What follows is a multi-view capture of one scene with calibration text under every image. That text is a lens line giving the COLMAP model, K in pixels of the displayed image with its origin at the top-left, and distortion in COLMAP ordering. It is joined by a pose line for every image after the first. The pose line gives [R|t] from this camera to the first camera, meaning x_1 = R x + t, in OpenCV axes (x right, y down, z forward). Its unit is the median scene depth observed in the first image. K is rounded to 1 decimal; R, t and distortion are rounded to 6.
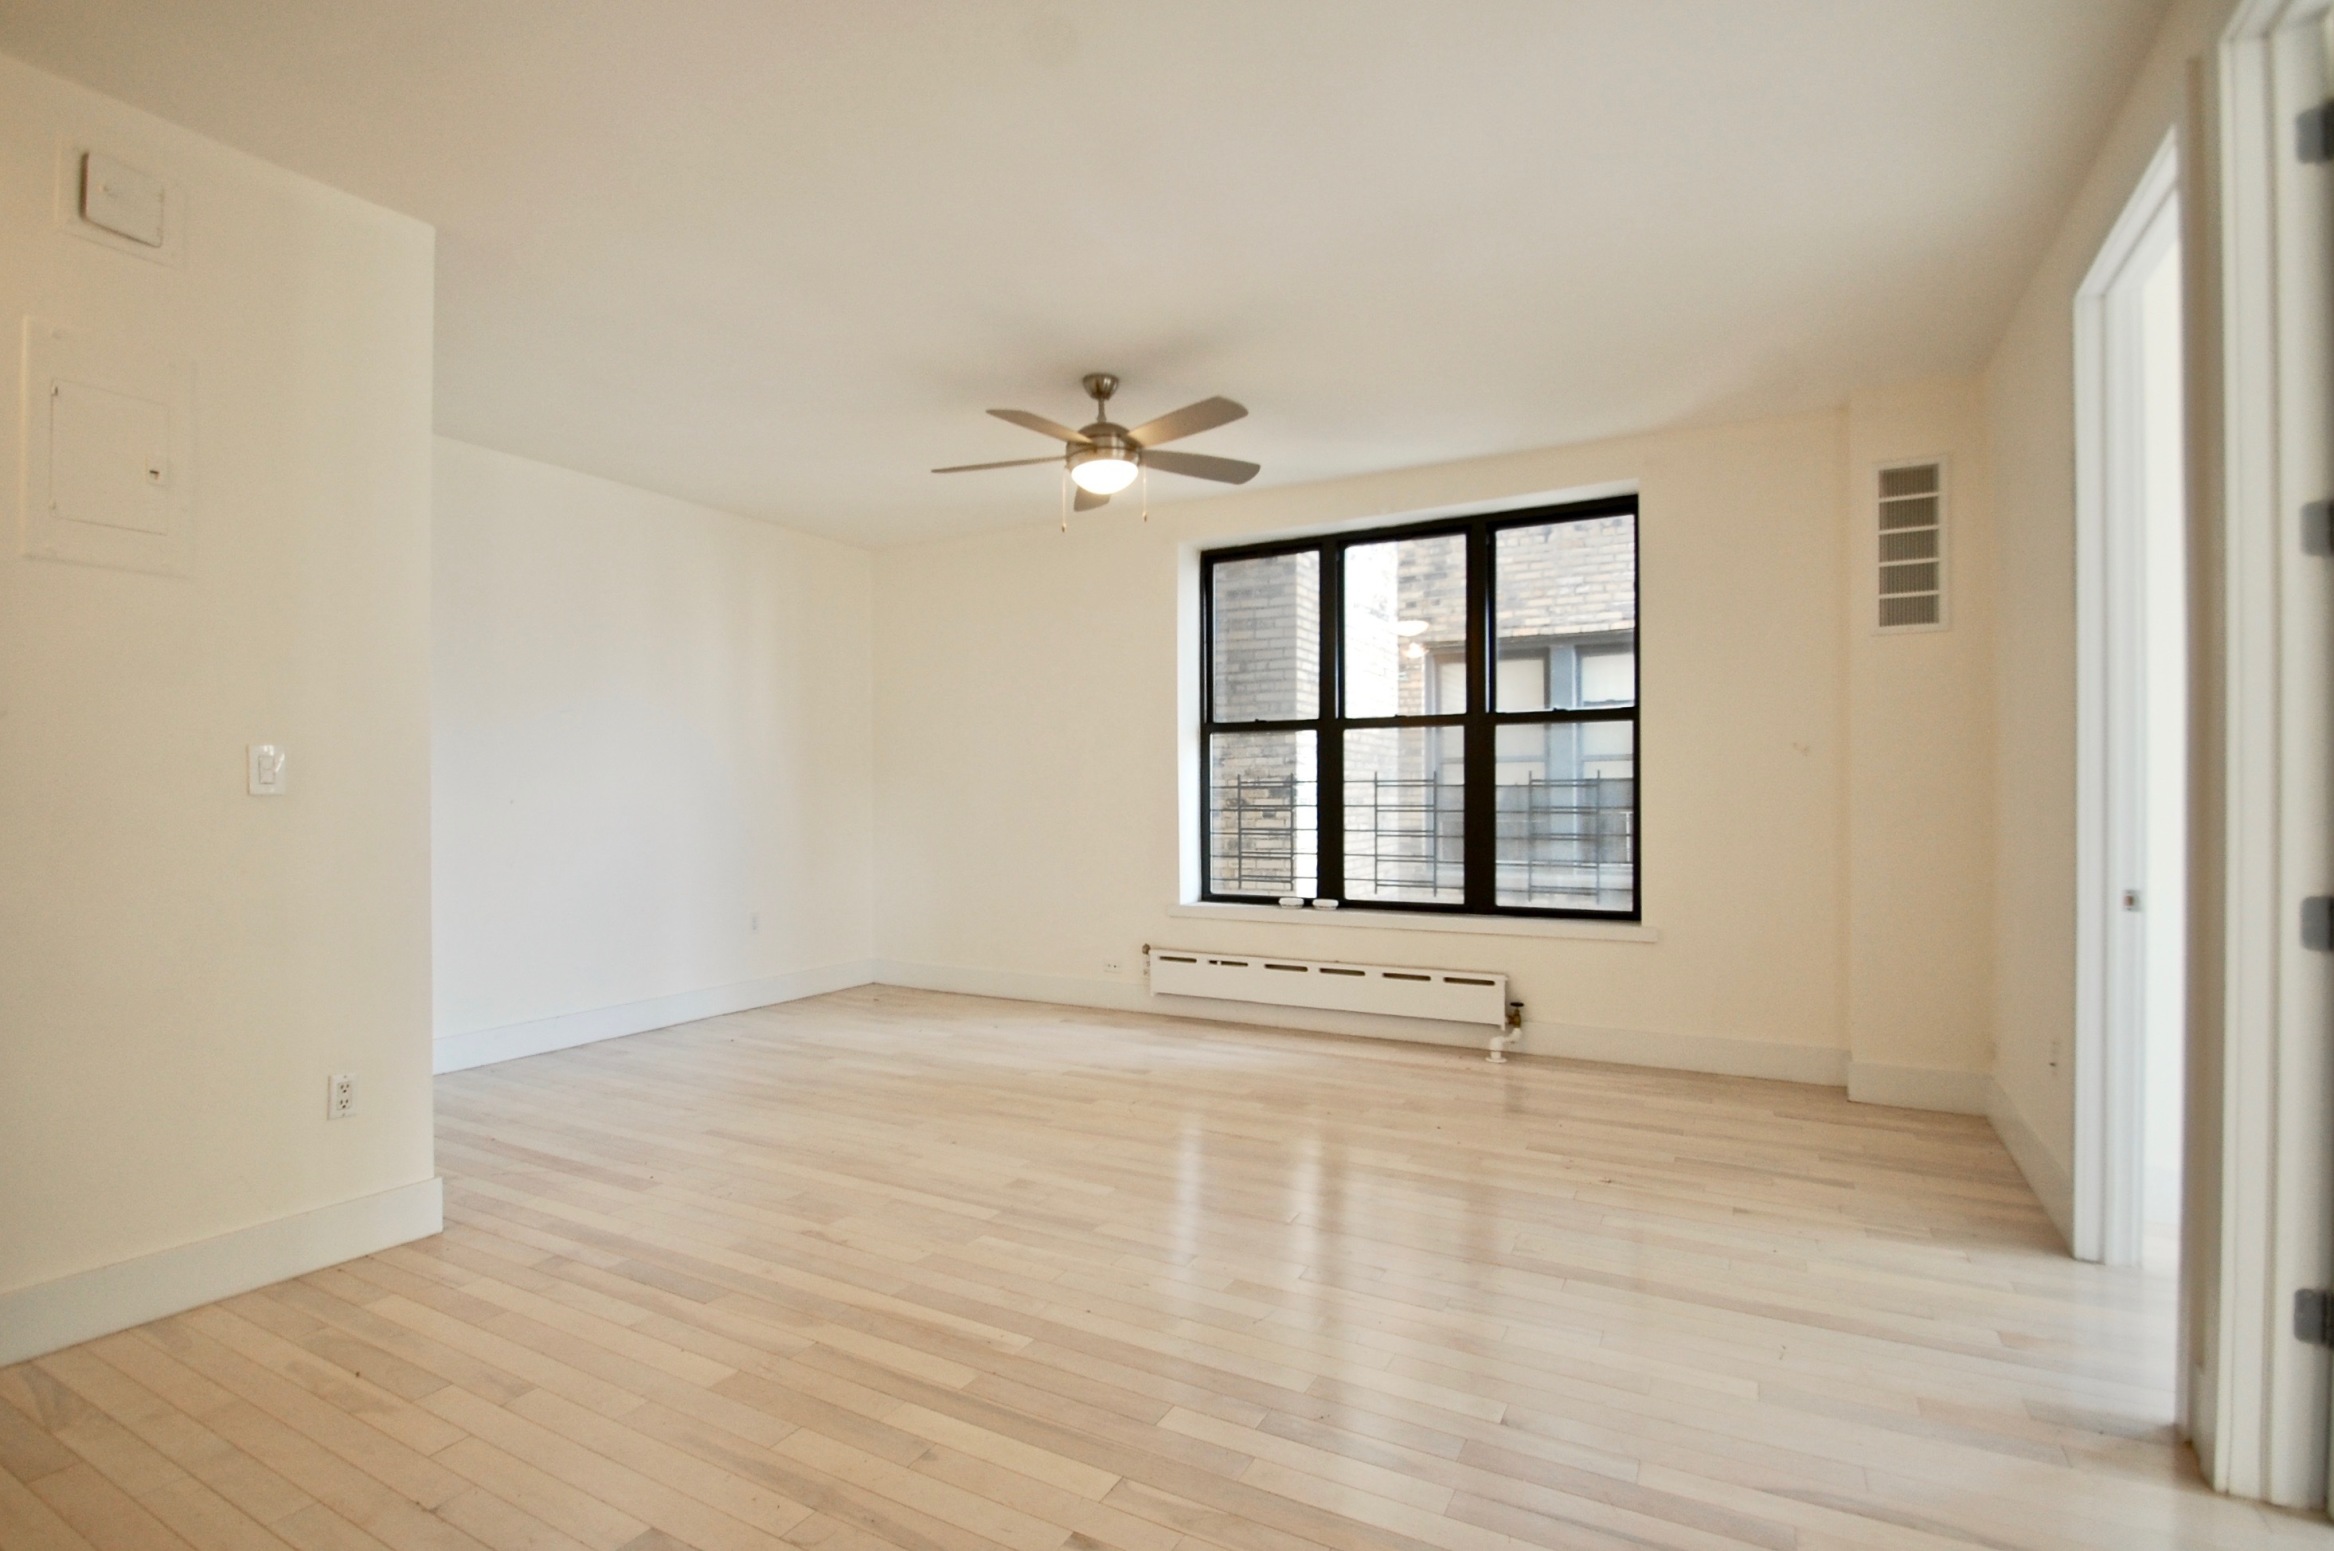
lens RADIAL K [[1093.5, 0, 1117.6], [0, 1093.5, 798.1], [0, 0, 1]] dist [0.016304, -0.020020]
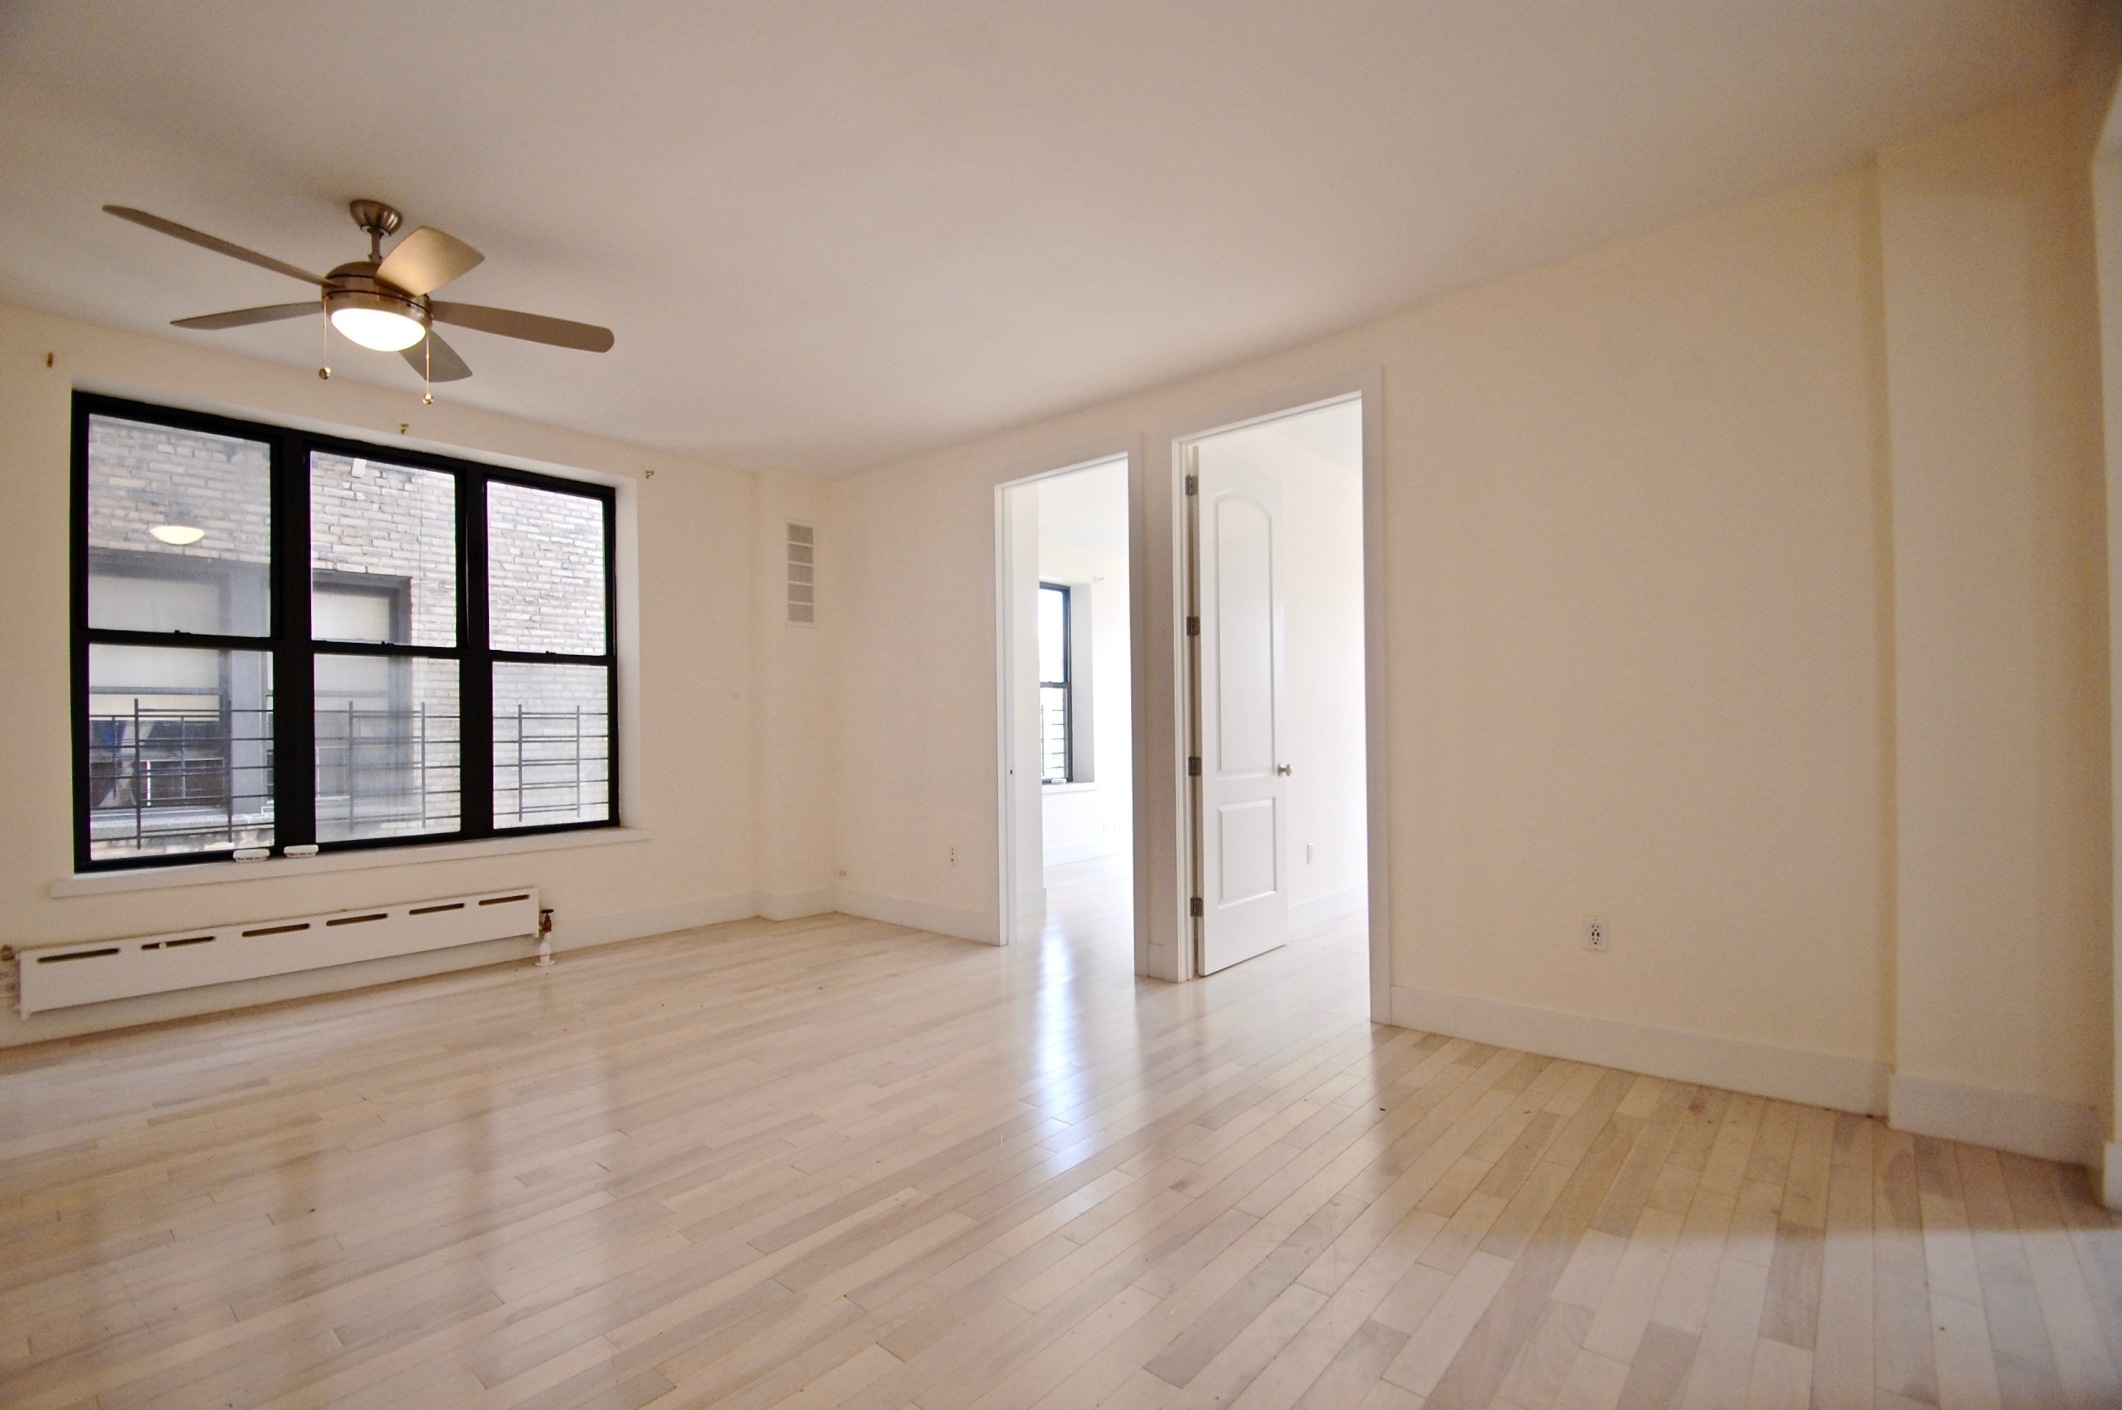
lens RADIAL K [[939.4, 0, 1017.2], [0, 939.4, 723.4], [0, 0, 1]] dist [0.018136, -0.018202]
pose [[0.220572, 0.005785, 0.975353, -0.555802], [0.008825, 0.999930, -0.007927, 0.007831], [-0.975331, 0.010356, 0.220506, 0.362205]]
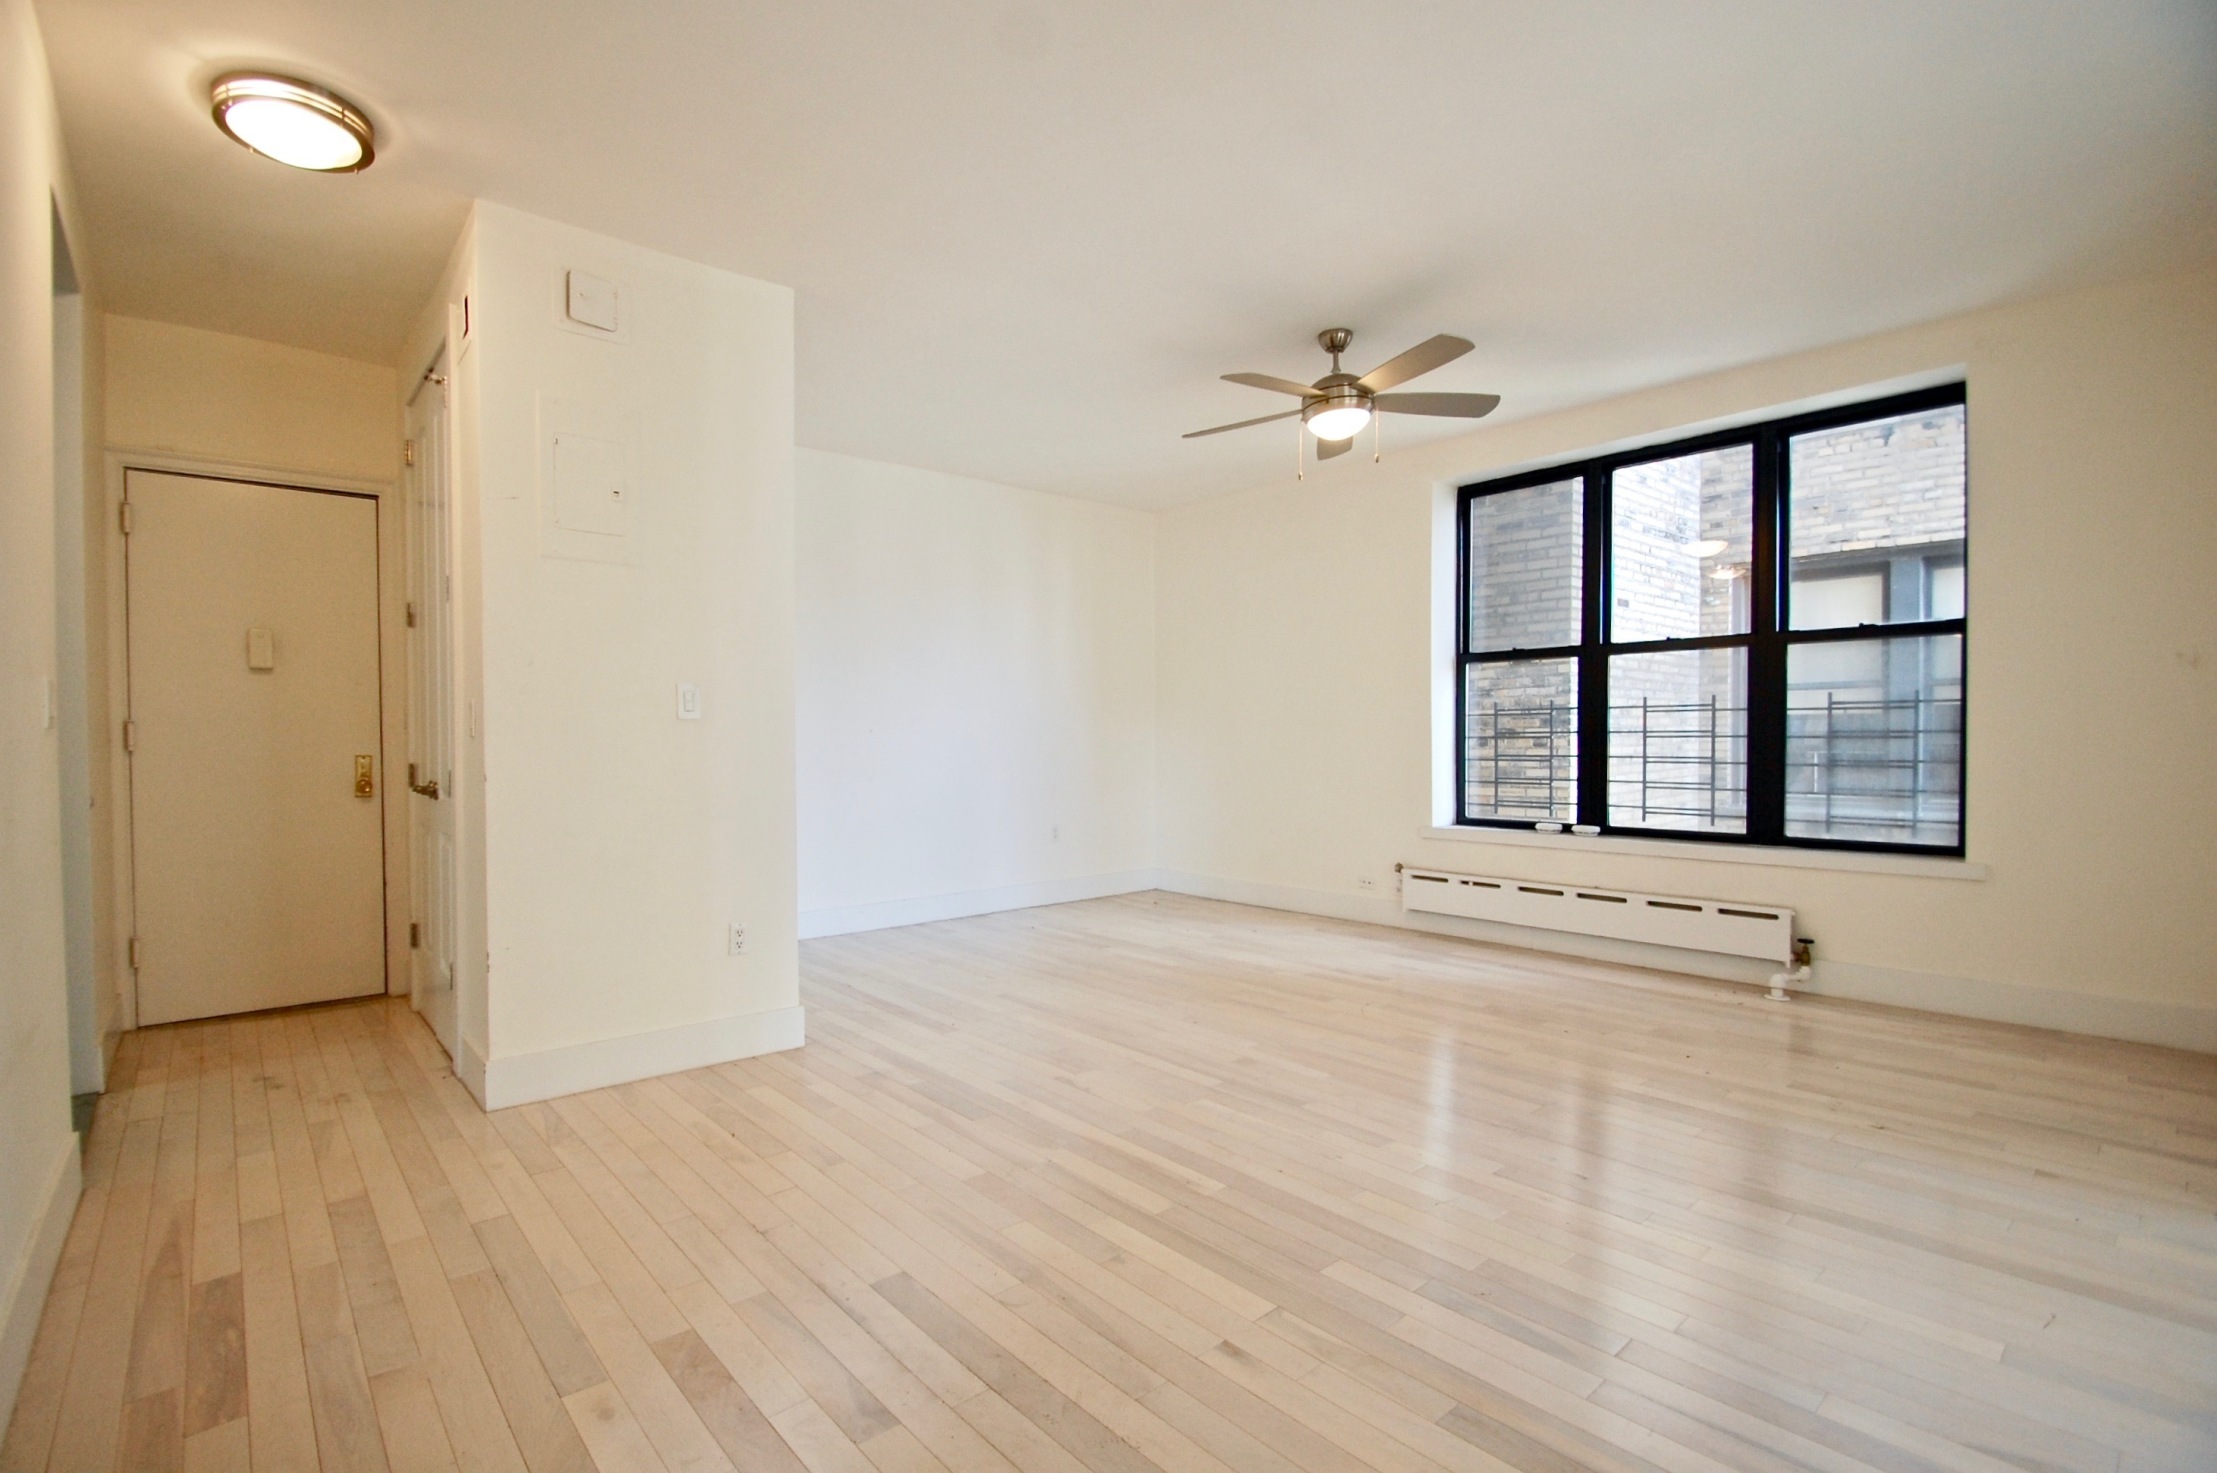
lens RADIAL K [[981.5, 0, 1062.7], [0, 981.5, 755.8], [0, 0, 1]] dist [0.018136, -0.018202]
pose [[0.940559, 0.003730, -0.339610, 0.059896], [0.003369, 0.999788, 0.020312, 0.011548], [0.339614, -0.020249, 0.940347, -0.010640]]
